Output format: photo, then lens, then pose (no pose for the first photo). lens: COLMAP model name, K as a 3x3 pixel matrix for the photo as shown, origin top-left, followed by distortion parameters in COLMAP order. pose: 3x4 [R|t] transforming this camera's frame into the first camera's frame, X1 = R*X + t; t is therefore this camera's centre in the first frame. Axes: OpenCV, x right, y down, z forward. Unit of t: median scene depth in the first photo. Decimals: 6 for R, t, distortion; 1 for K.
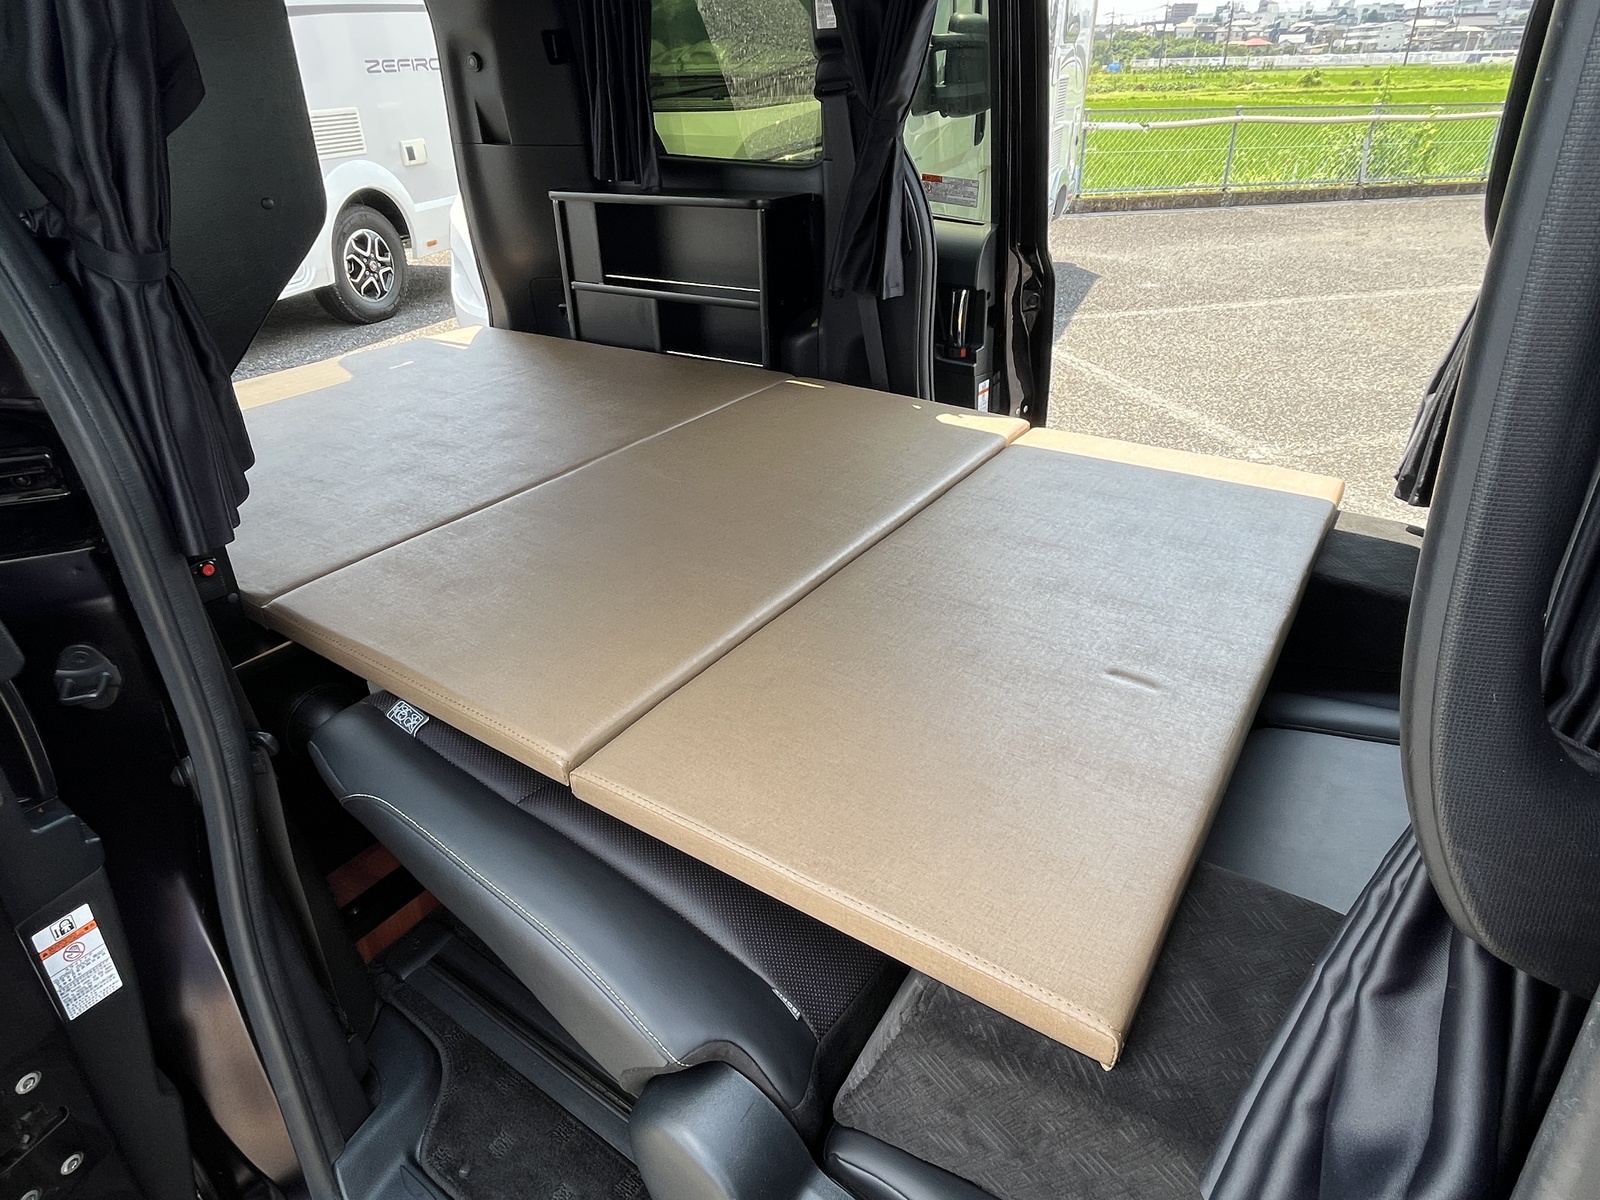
lens RADIAL K [[894.8, 0, 800.0], [0, 894.8, 600.0], [0, 0, 1]] dist [-0.001831, 0.000010]
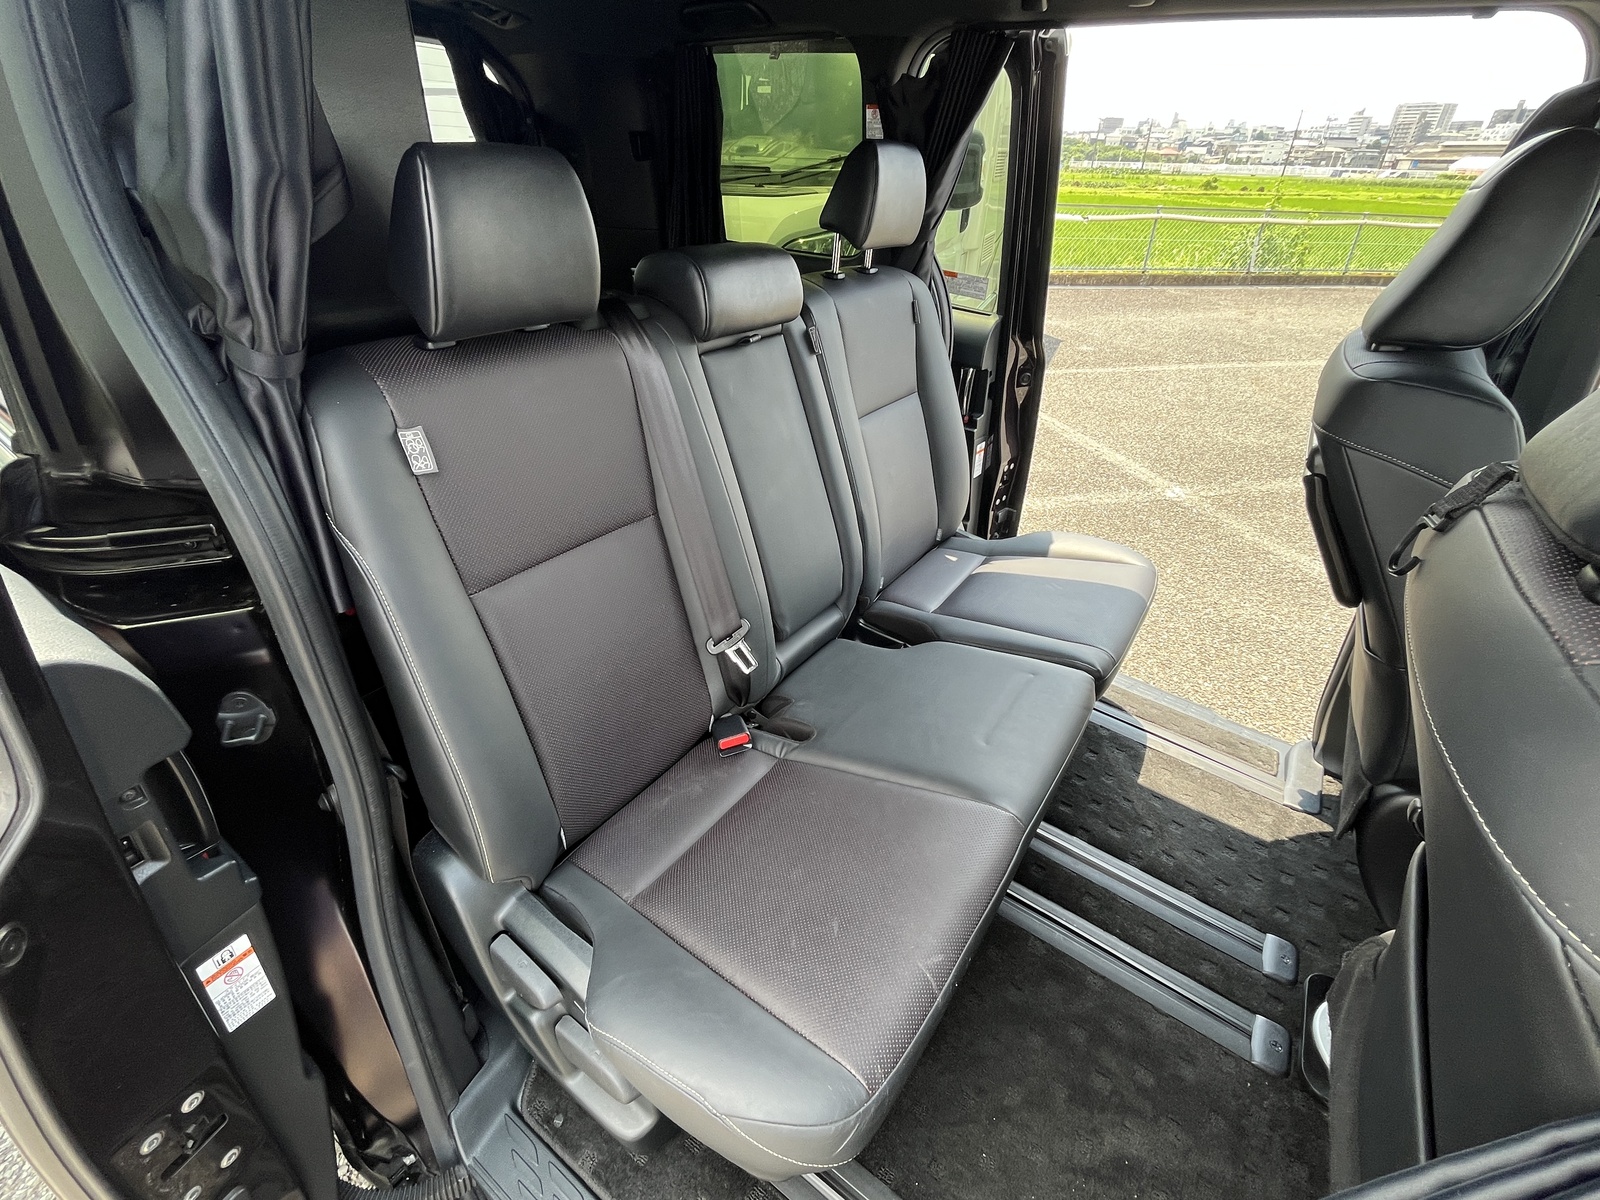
lens RADIAL K [[686.9, 0, 800.0], [0, 686.9, 600.0], [0, 0, 1]] dist [-0.000704, -0.000329]
pose [[0.999041, 0.040782, 0.015963, -0.099593], [-0.041401, 0.998318, 0.040578, -0.116788], [-0.014281, -0.041200, 0.999049, 0.108451]]
